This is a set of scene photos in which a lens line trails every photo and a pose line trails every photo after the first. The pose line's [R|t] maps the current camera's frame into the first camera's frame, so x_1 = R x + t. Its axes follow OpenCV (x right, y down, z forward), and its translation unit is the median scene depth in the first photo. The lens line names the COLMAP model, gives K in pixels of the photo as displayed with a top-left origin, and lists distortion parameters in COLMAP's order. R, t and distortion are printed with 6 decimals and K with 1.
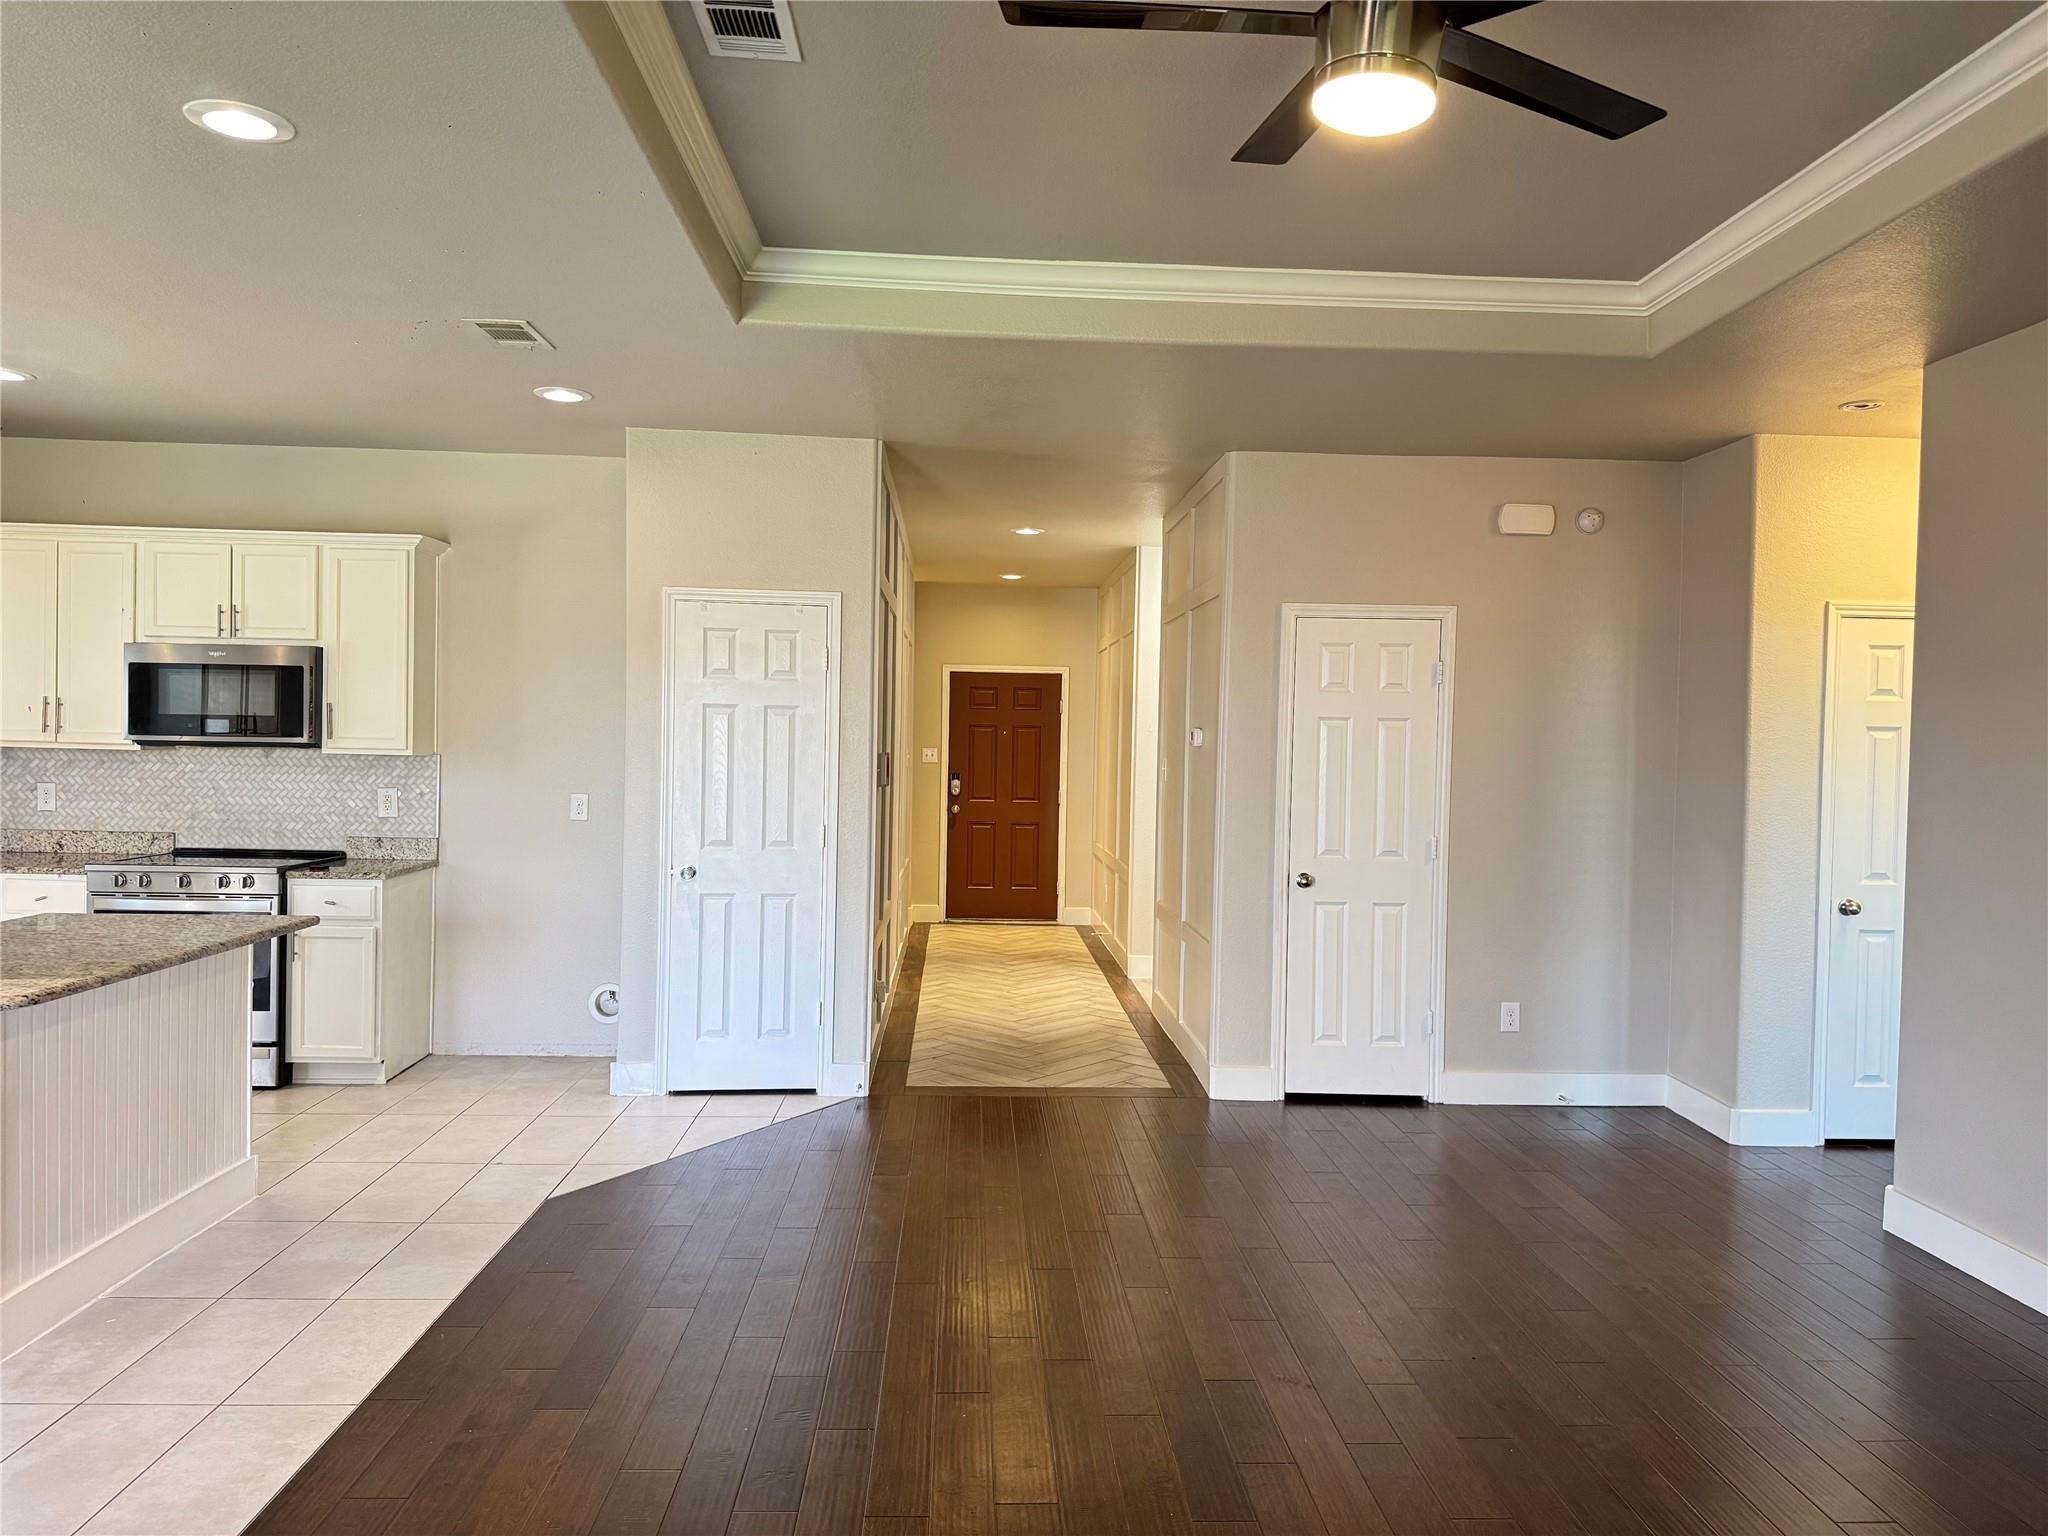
lens RADIAL K [[1448.9, 0, 1015.6], [0, 1448.9, 771.7], [0, 0, 1]] dist [0.066988, -0.061541]
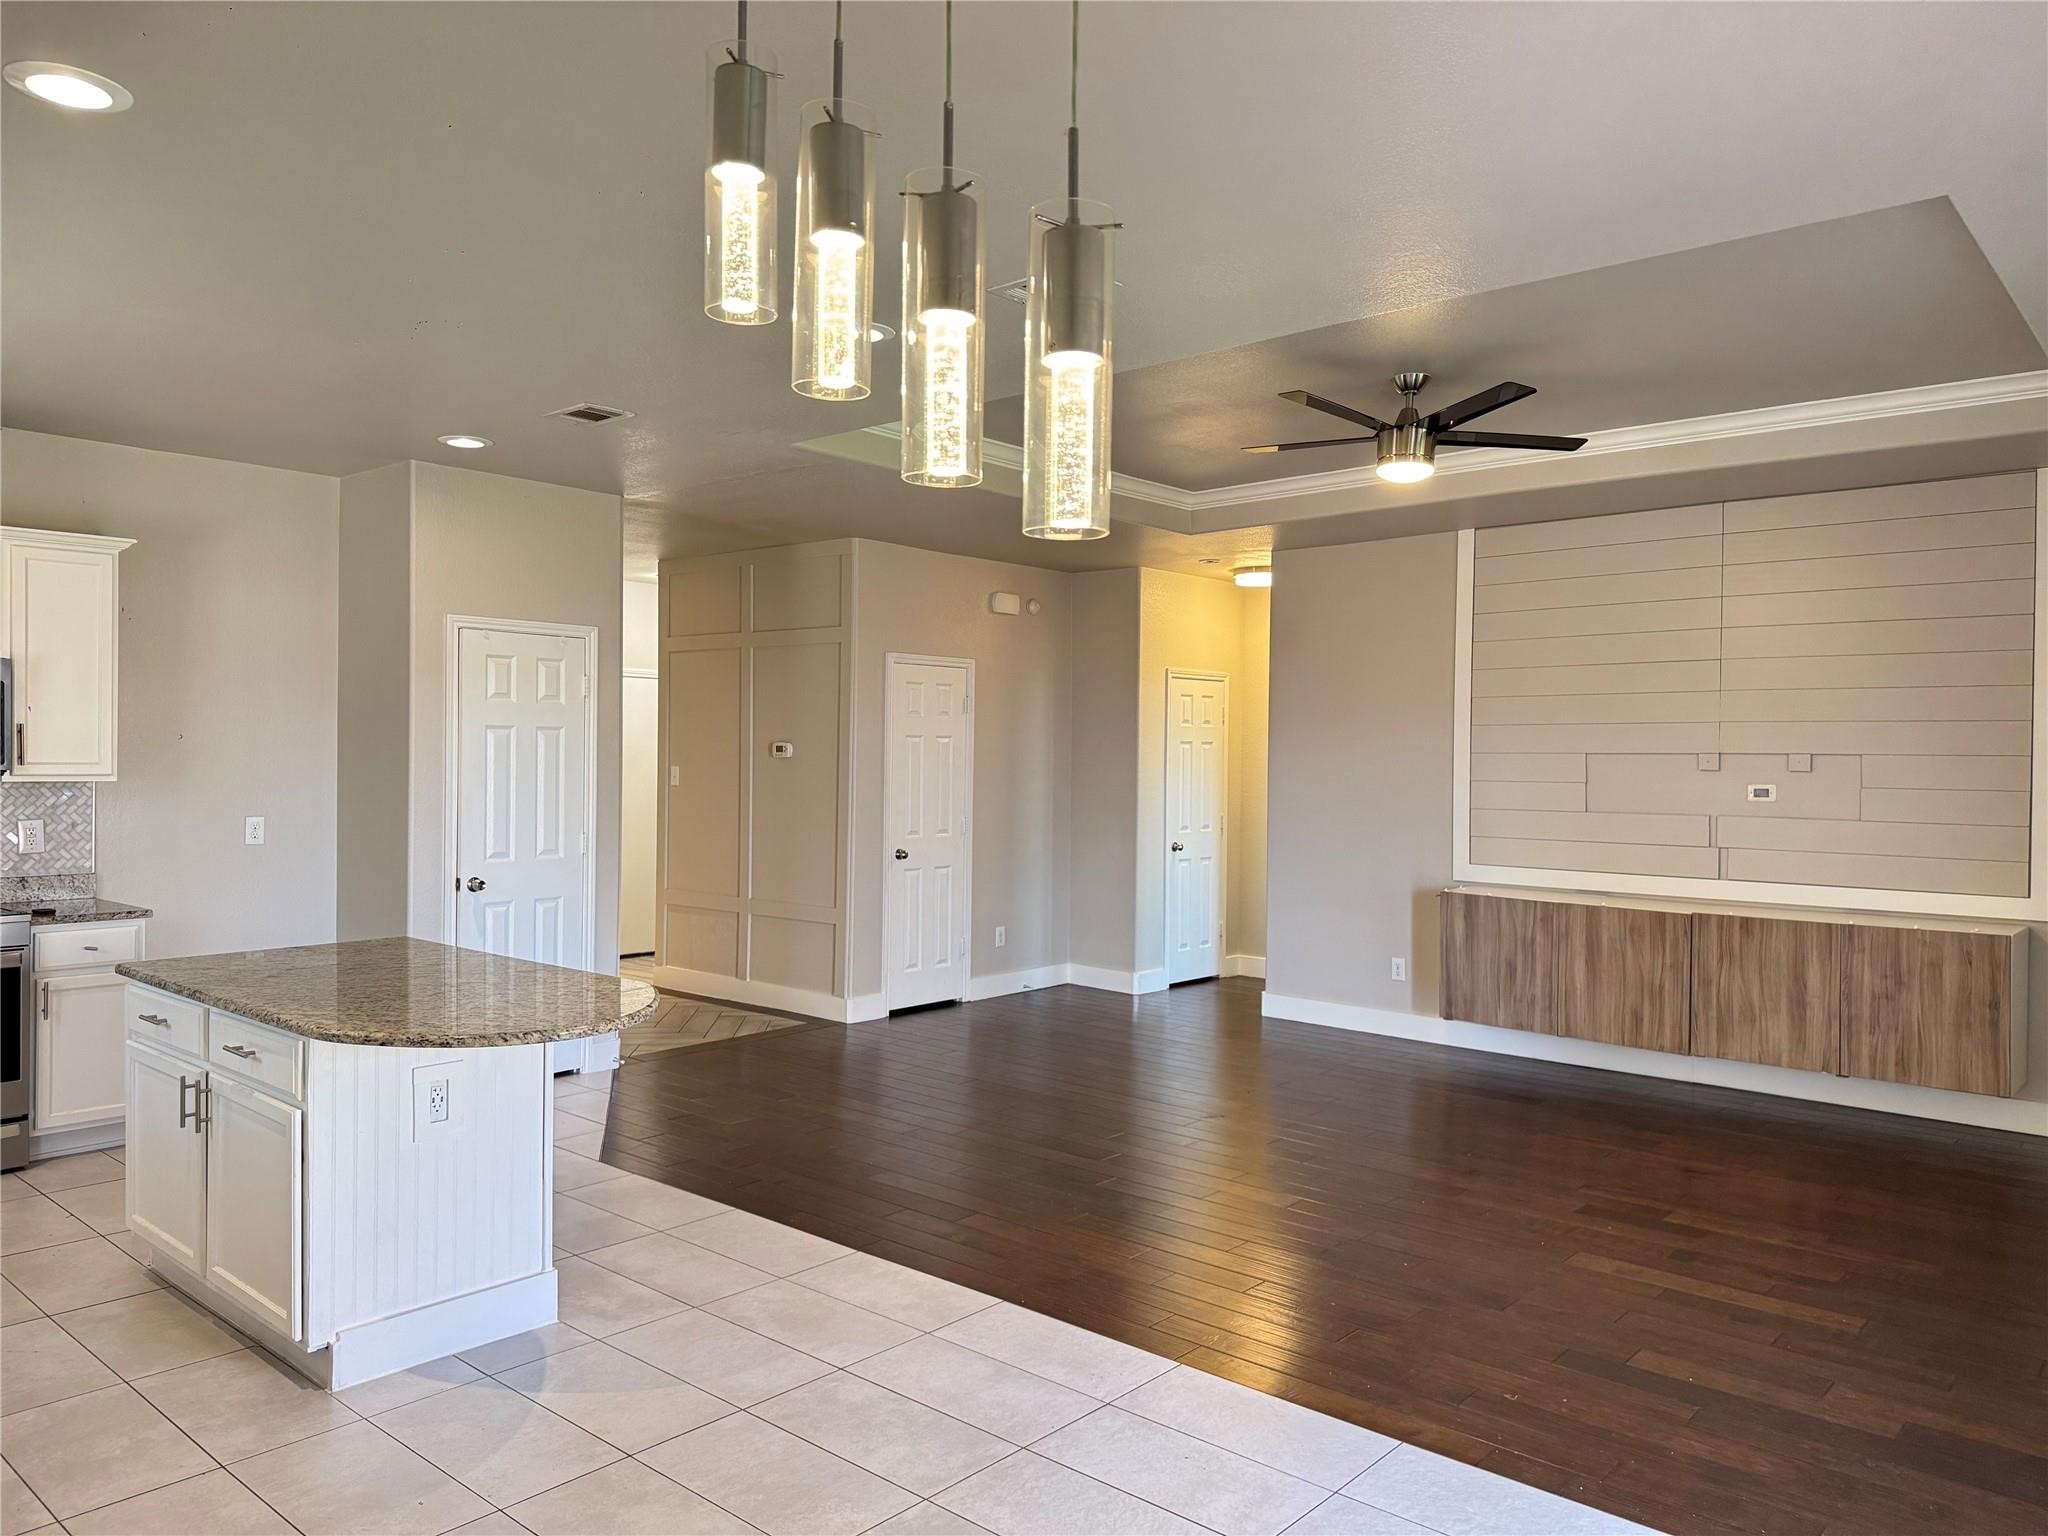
lens RADIAL K [[1424.2, 0, 1032.2], [0, 1424.2, 770.3], [0, 0, 1]] dist [0.076025, -0.108193]
pose [[0.687088, -0.020771, 0.726277, -0.697017], [0.020836, 0.999743, 0.008880, -0.014419], [-0.726276, 0.009031, 0.687344, -0.021187]]
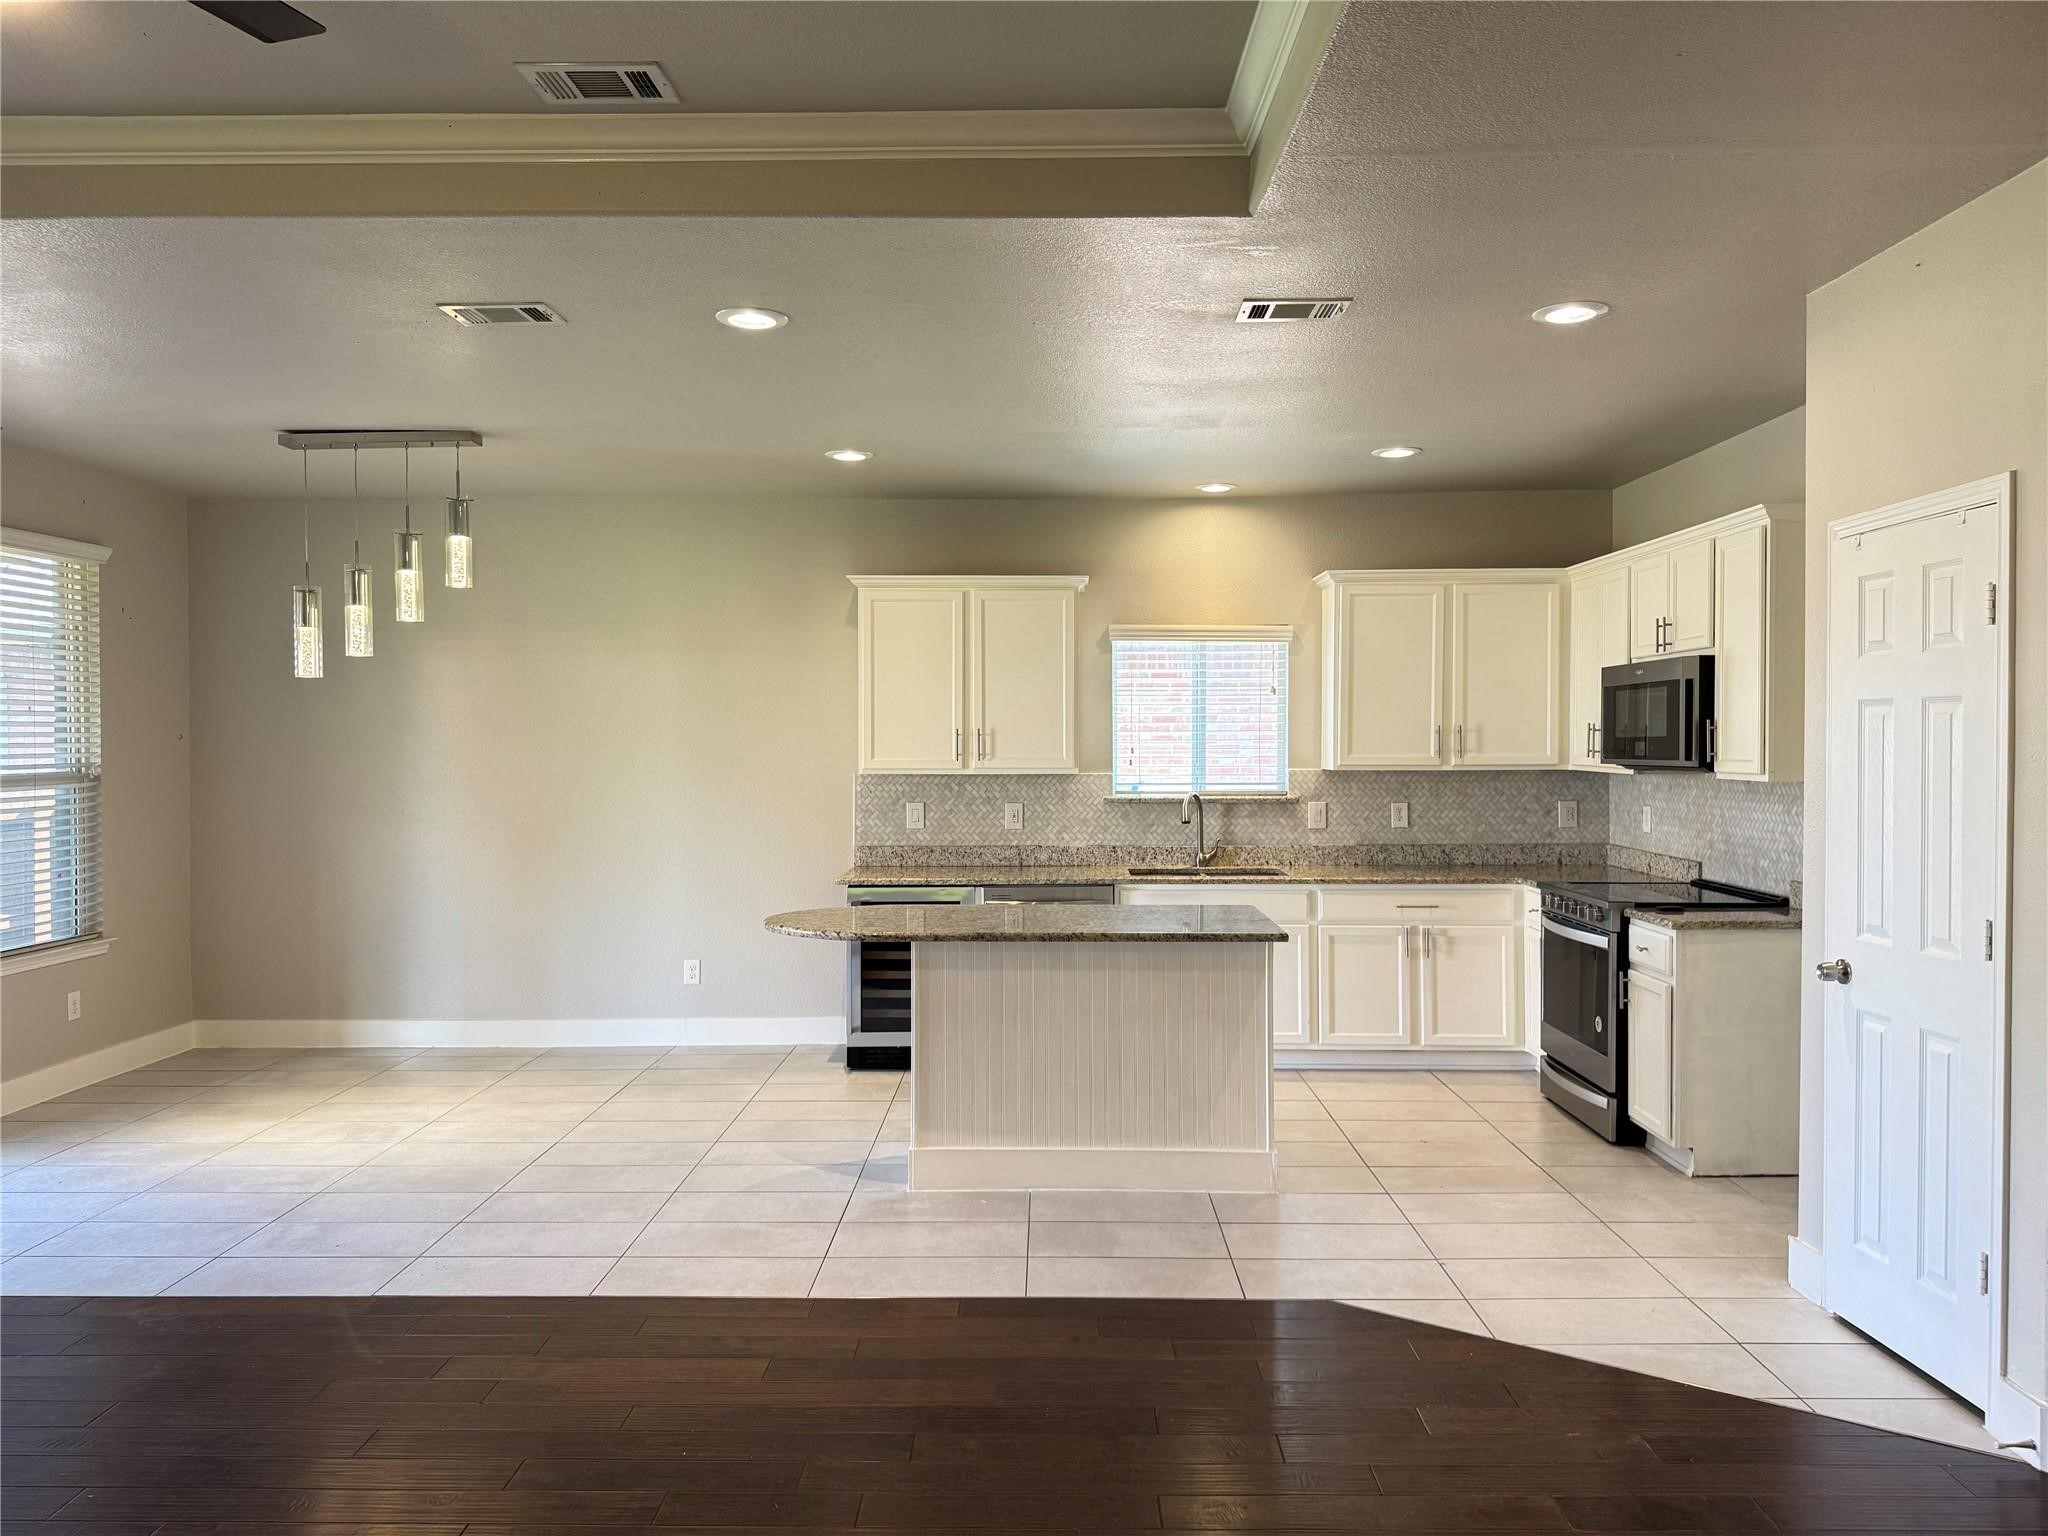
lens RADIAL K [[1424.2, 0, 1032.2], [0, 1424.2, 770.3], [0, 0, 1]] dist [0.076025, -0.108193]
pose [[-0.047888, 0.001330, -0.998852, 0.403114], [-0.022928, 0.999734, 0.002430, -0.010698], [0.998590, 0.023018, -0.047845, 0.664651]]
